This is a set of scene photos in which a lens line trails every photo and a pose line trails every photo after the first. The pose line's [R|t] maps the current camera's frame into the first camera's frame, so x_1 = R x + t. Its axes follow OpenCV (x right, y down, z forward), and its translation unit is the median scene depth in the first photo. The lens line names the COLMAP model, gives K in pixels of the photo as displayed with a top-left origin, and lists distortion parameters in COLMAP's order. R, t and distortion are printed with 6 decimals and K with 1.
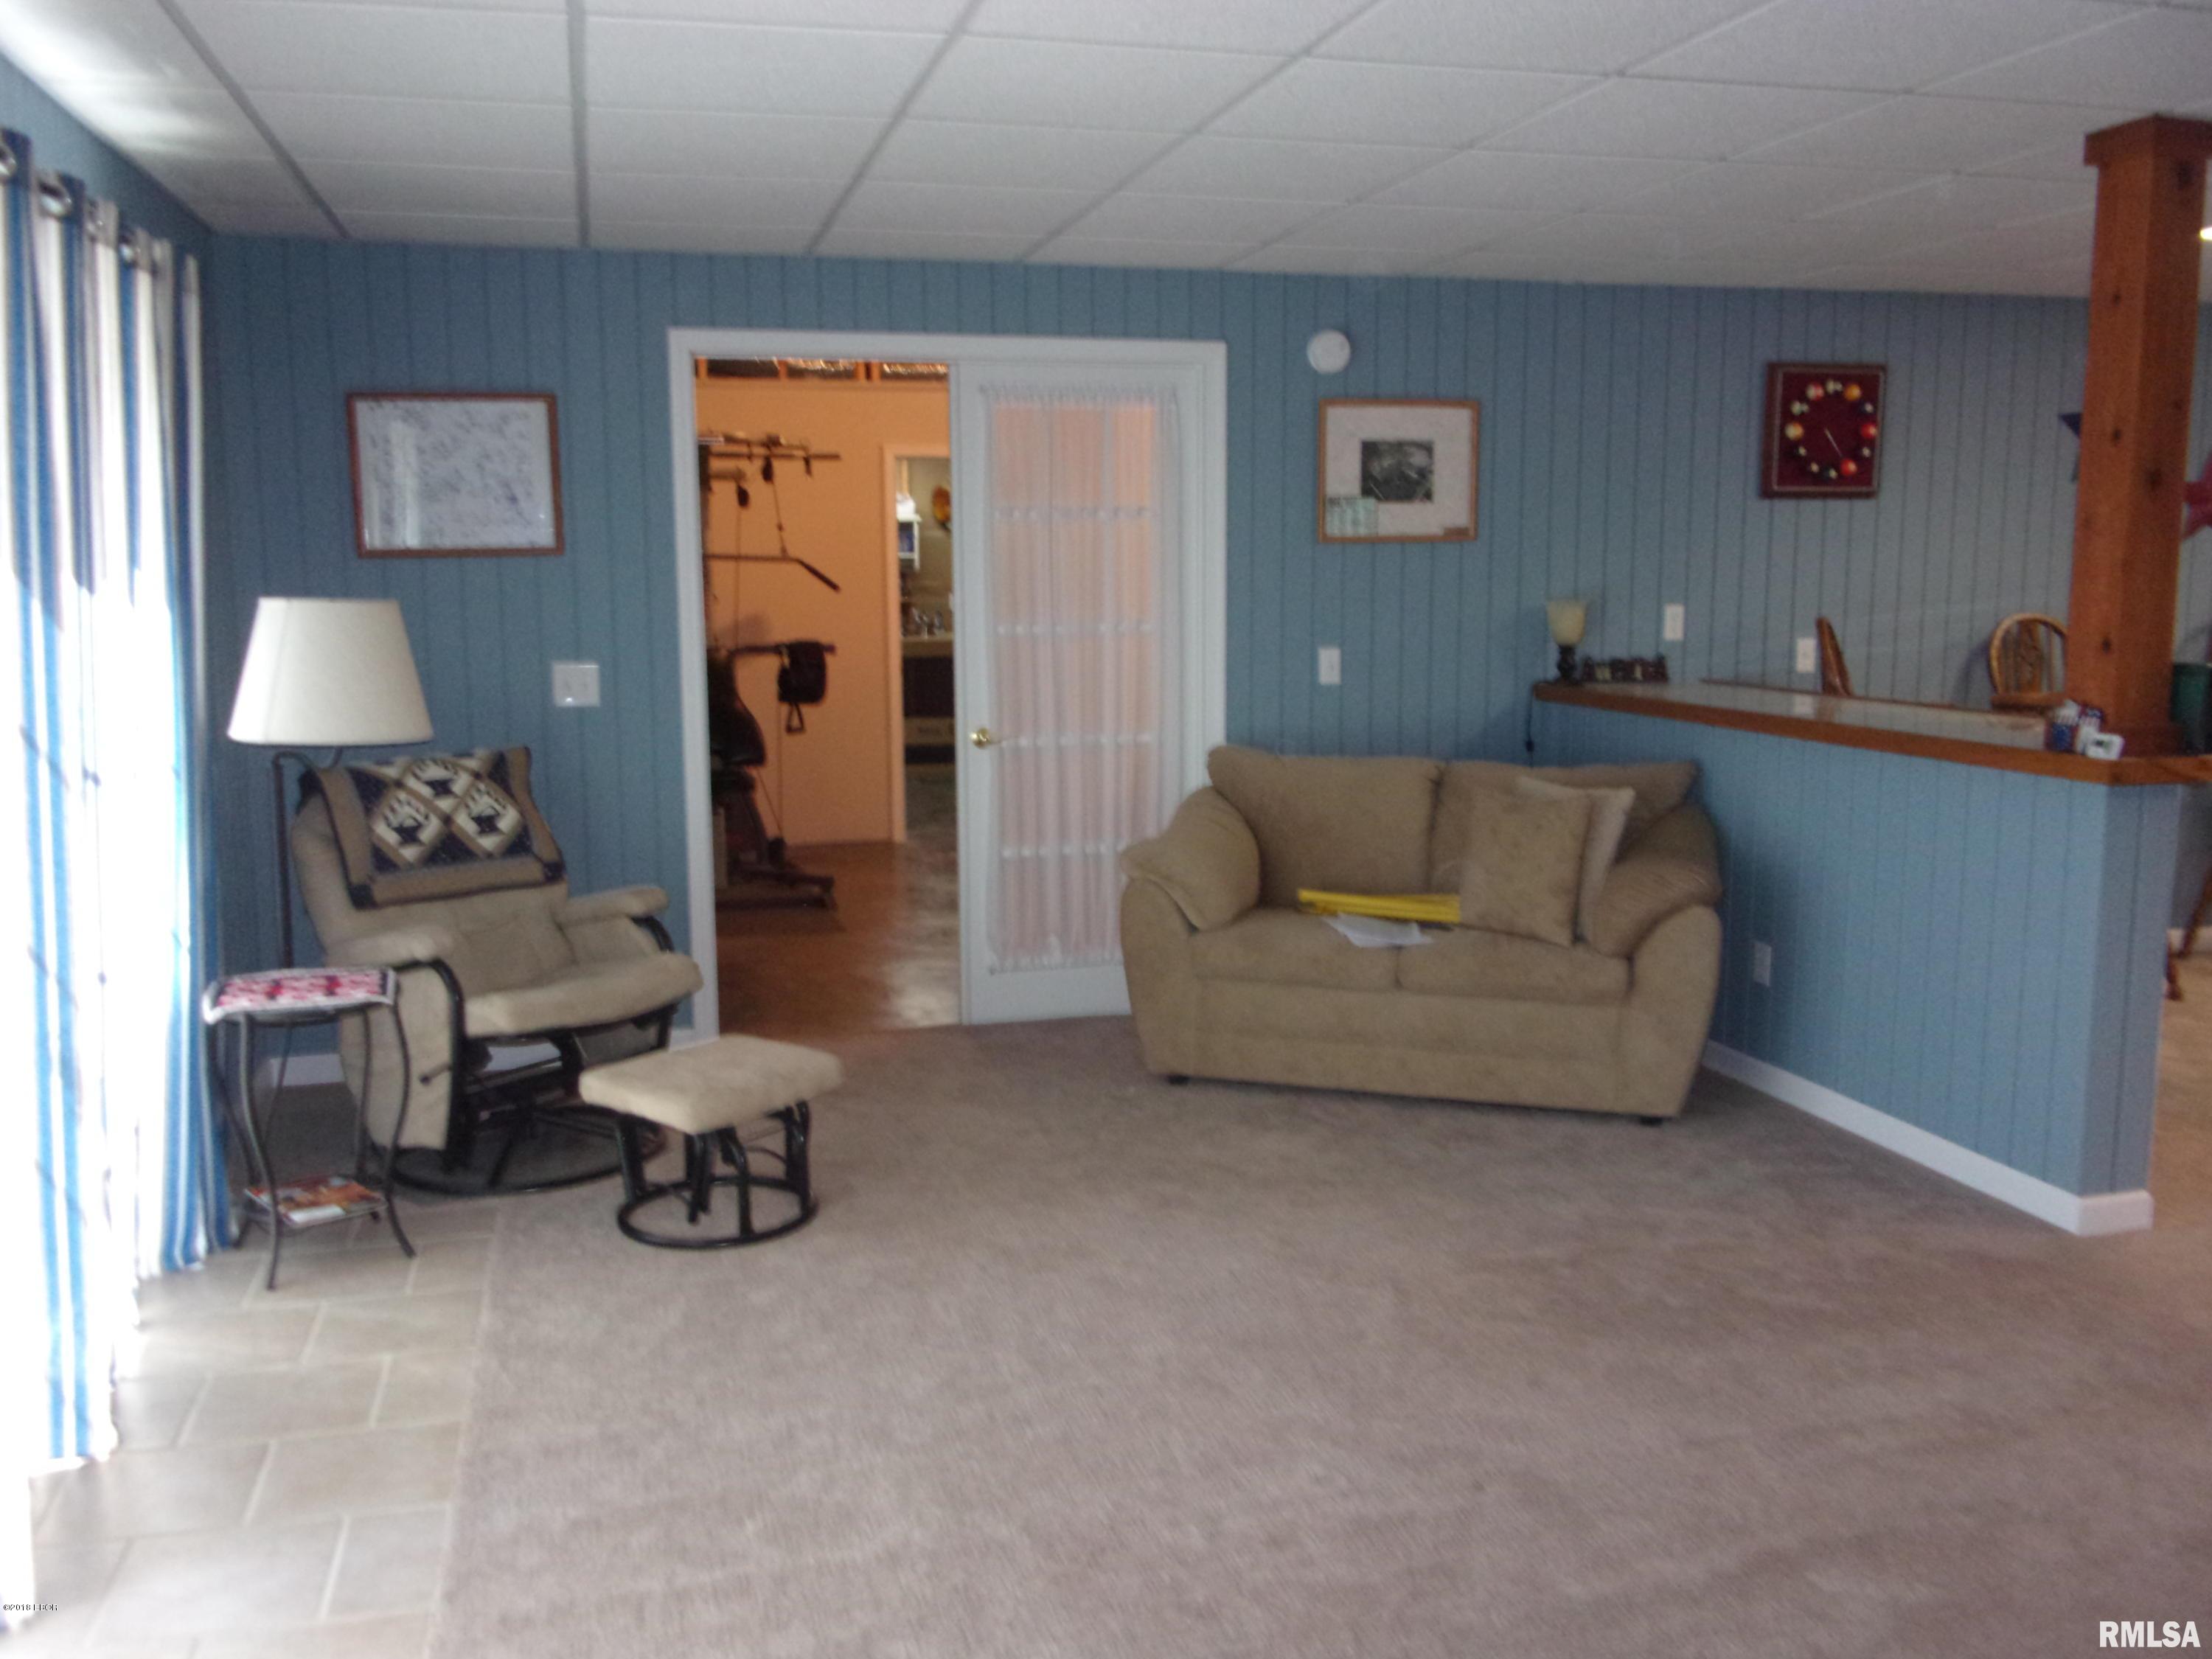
lens RADIAL K [[1842.7, 0, 1106.3], [0, 1842.7, 828.8], [0, 0, 1]] dist [0.006245, -0.013596]
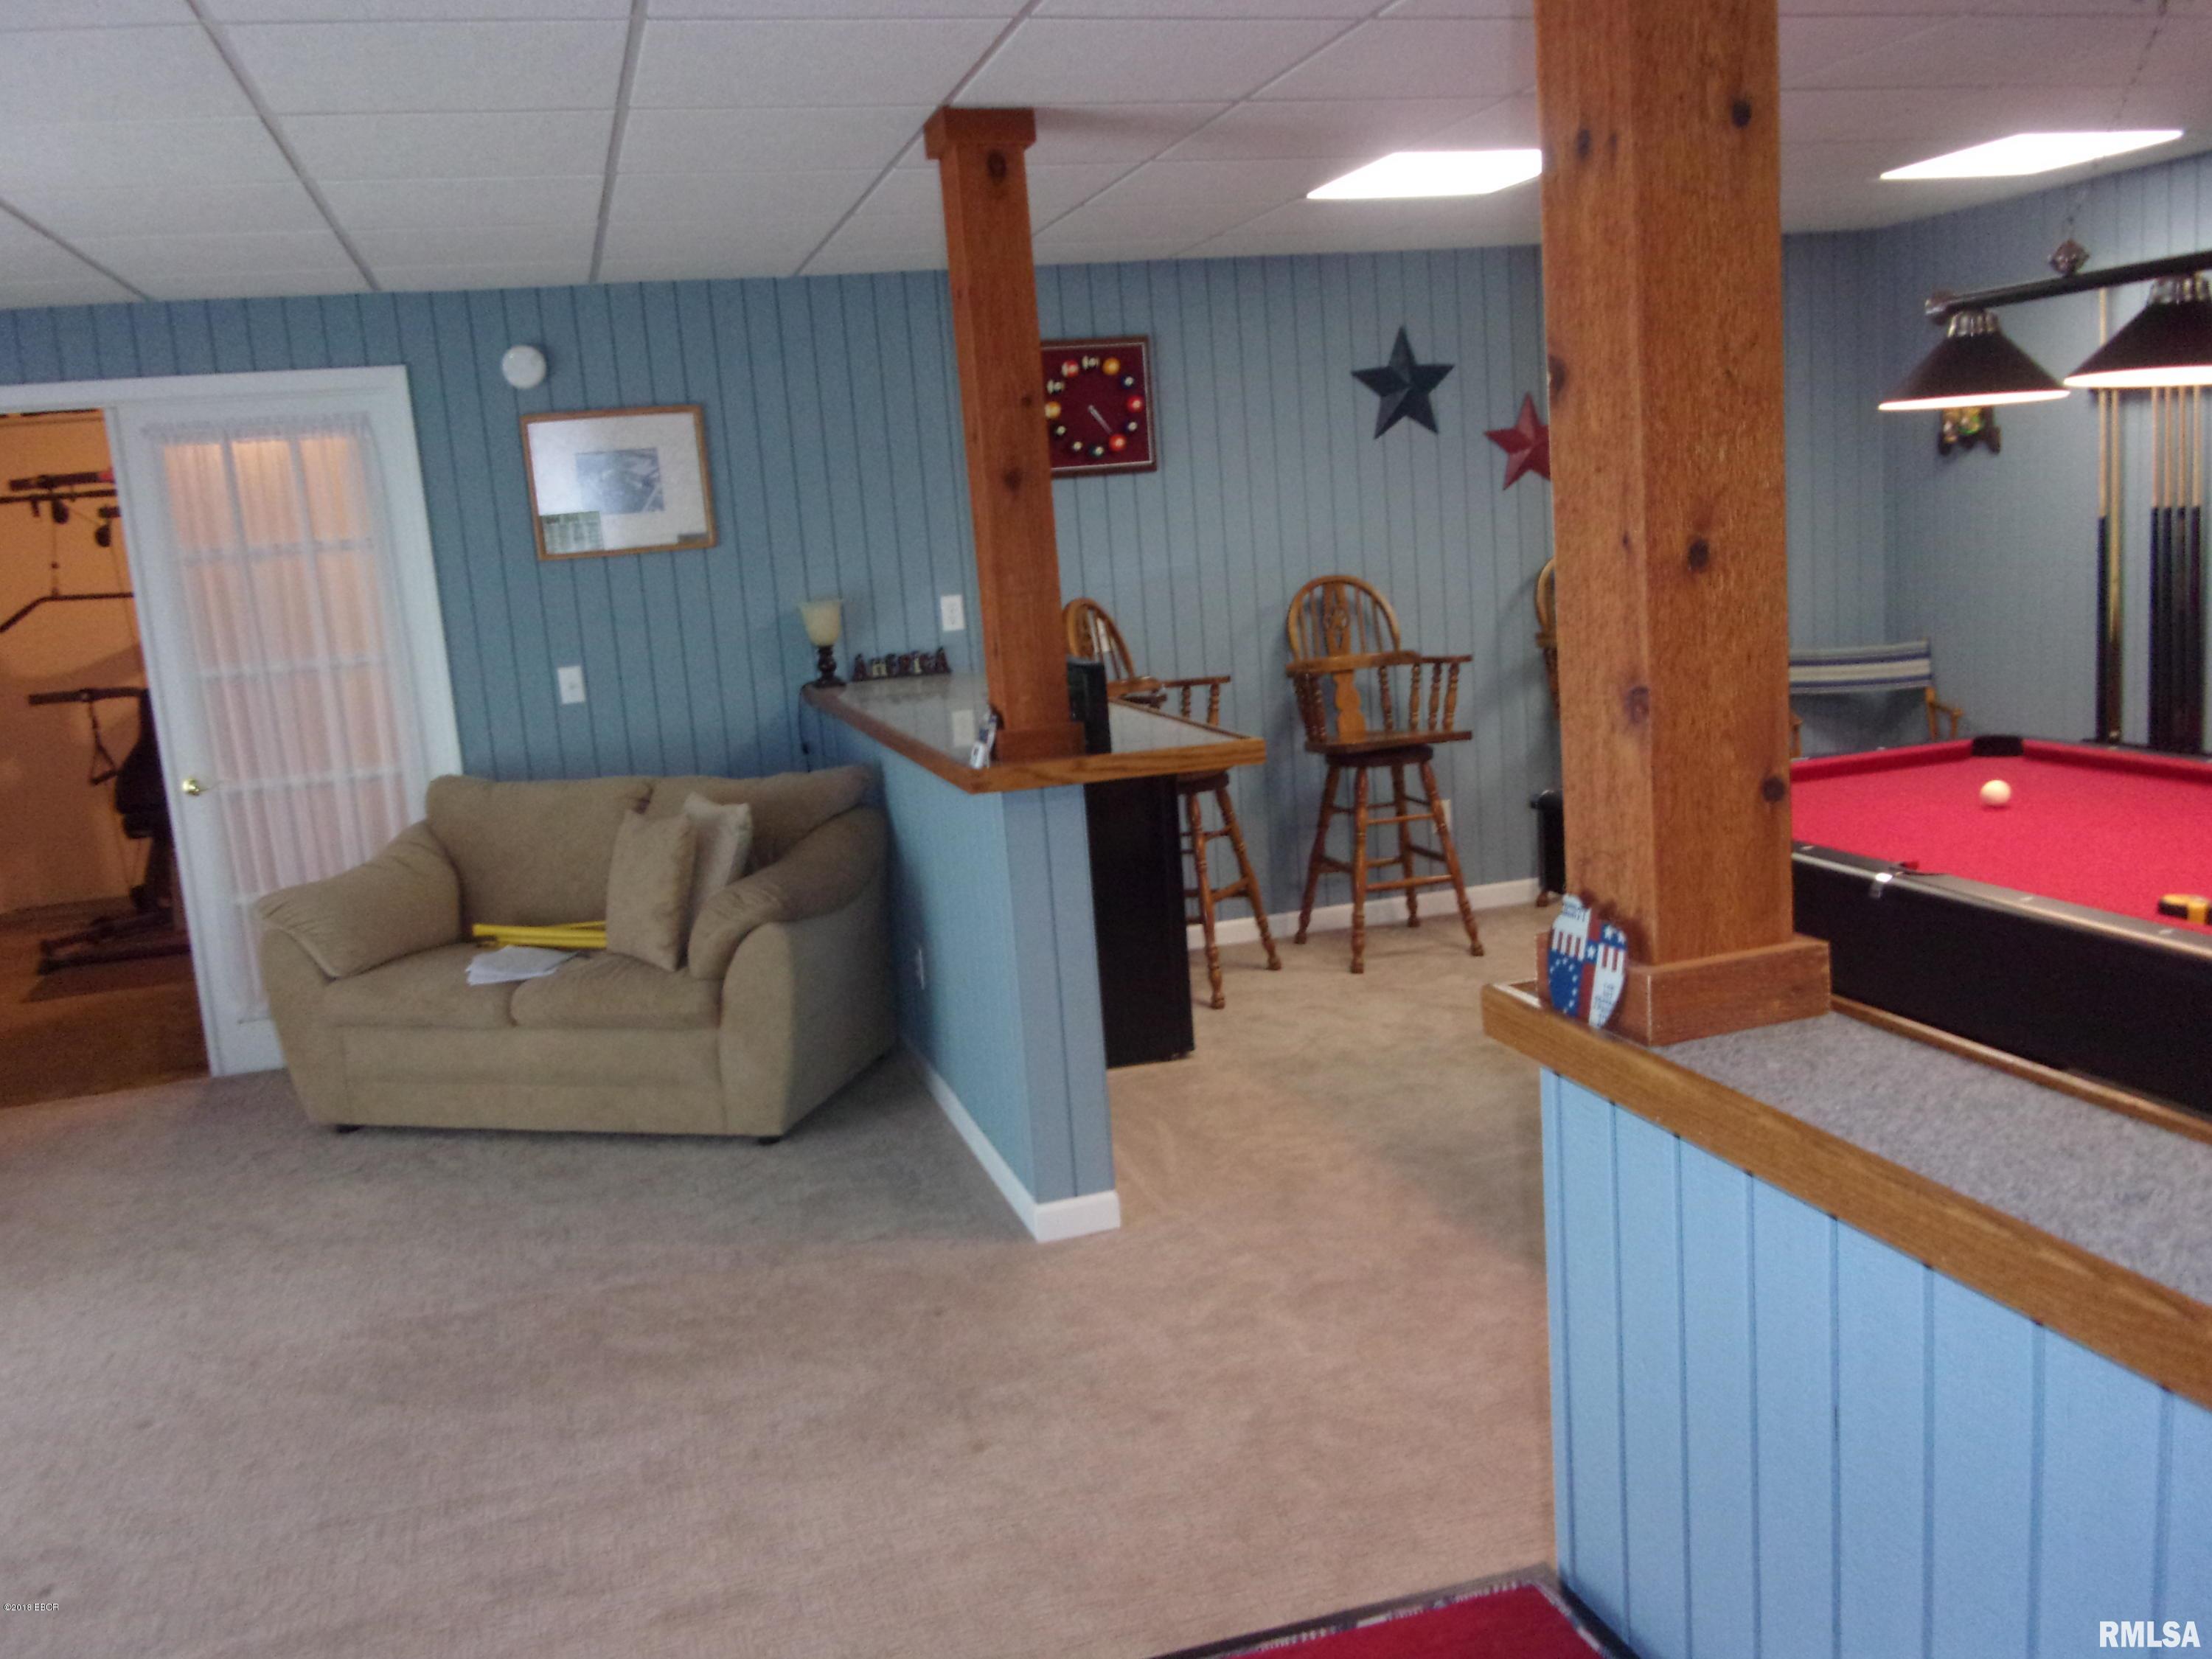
lens RADIAL K [[1842.7, 0, 1102.3], [0, 1842.7, 828.0], [0, 0, 1]] dist [0.006245, -0.013596]
pose [[0.997231, -0.073075, 0.013823, 0.396944], [0.072775, 0.997126, 0.021082, -0.013403], [-0.015324, -0.020017, 0.999682, 0.014204]]
